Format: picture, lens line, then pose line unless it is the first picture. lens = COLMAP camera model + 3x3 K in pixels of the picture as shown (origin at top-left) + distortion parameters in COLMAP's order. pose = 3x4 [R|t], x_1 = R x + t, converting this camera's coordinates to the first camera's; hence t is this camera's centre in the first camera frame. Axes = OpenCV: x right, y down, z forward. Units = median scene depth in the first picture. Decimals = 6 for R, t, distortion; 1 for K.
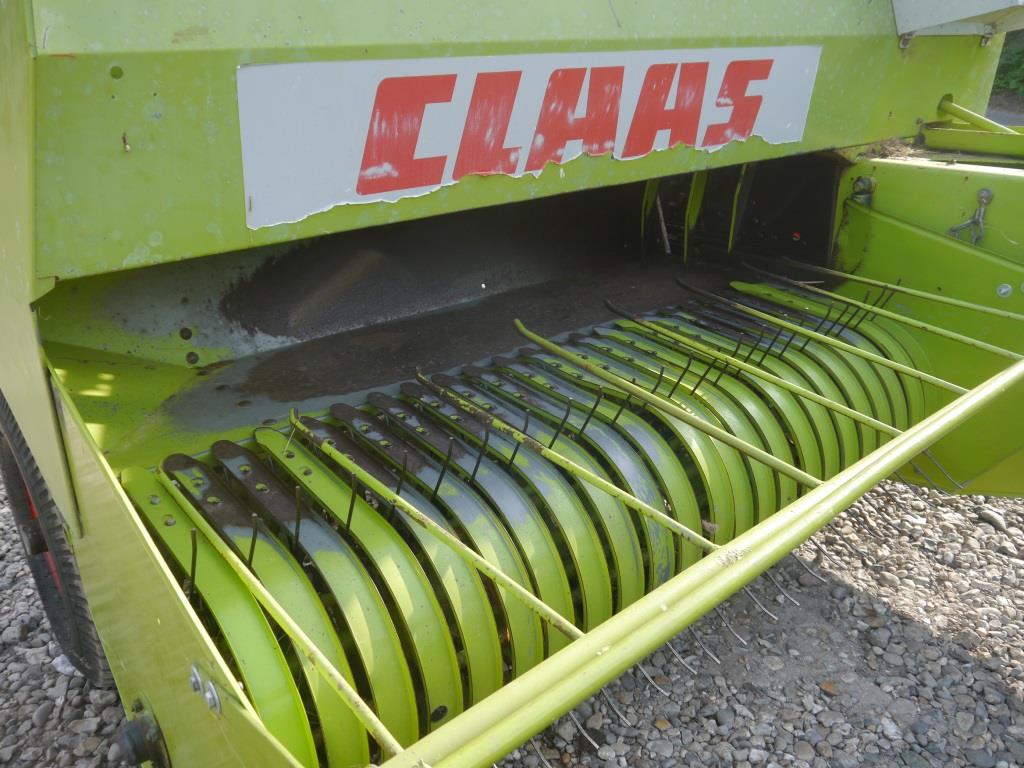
lens RADIAL K [[841.6, 0, 510.7], [0, 841.6, 385.3], [0, 0, 1]] dist [-0.027992, 0.017184]
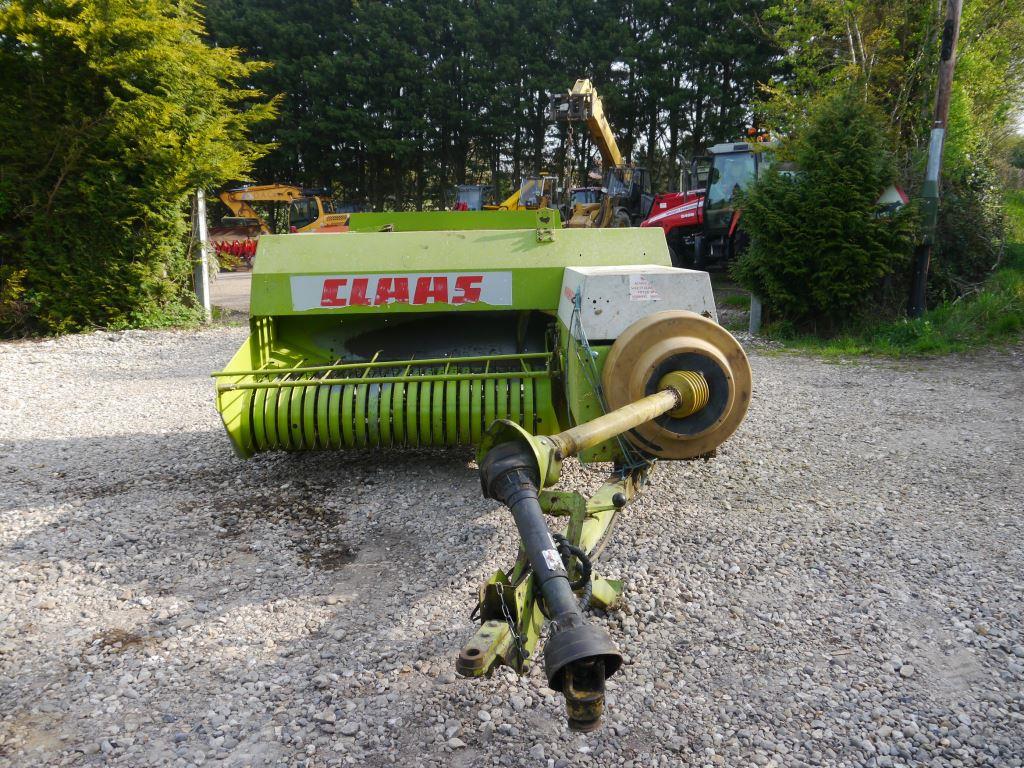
lens RADIAL K [[841.6, 0, 511.5], [0, 841.6, 382.2], [0, 0, 1]] dist [-0.027992, 0.017184]
pose [[0.775815, 0.114560, -0.620474, 2.619817], [-0.235650, 0.964829, -0.116508, 0.328839], [0.585304, 0.236604, 0.775525, -1.305267]]
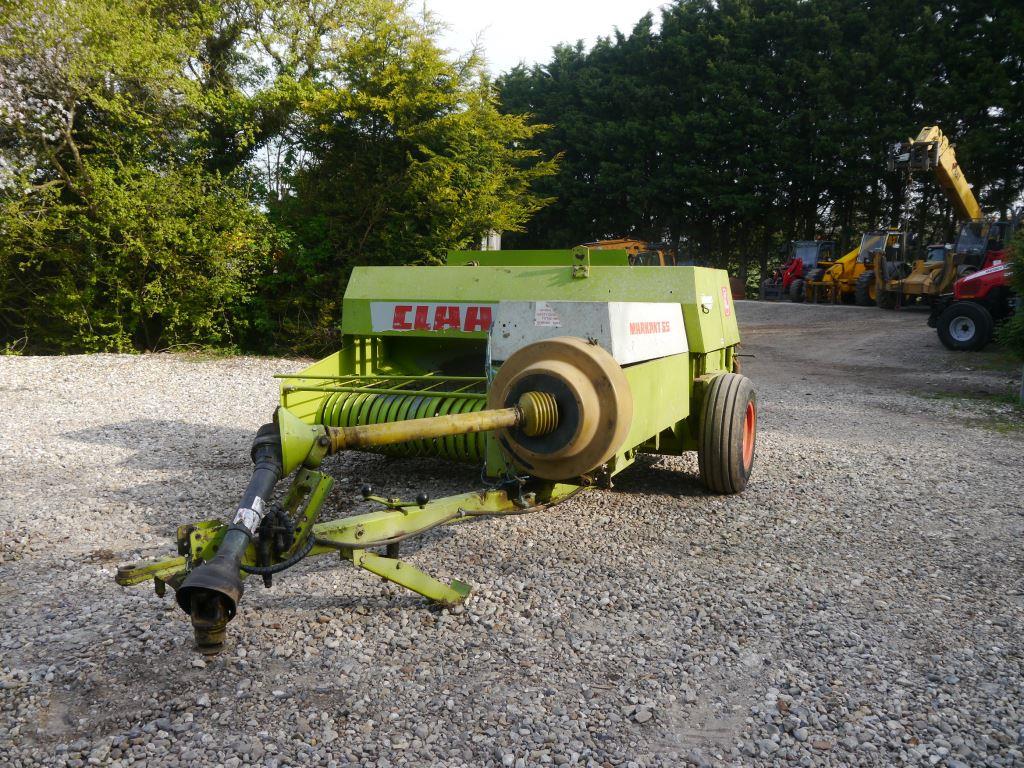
lens RADIAL K [[841.6, 0, 509.2], [0, 841.6, 386.2], [0, 0, 1]] dist [-0.027992, 0.017184]
pose [[0.430926, 0.126319, -0.893502, 3.656012], [-0.361639, 0.931338, -0.042746, 0.036355], [0.826753, 0.341546, 0.447019, -0.394853]]
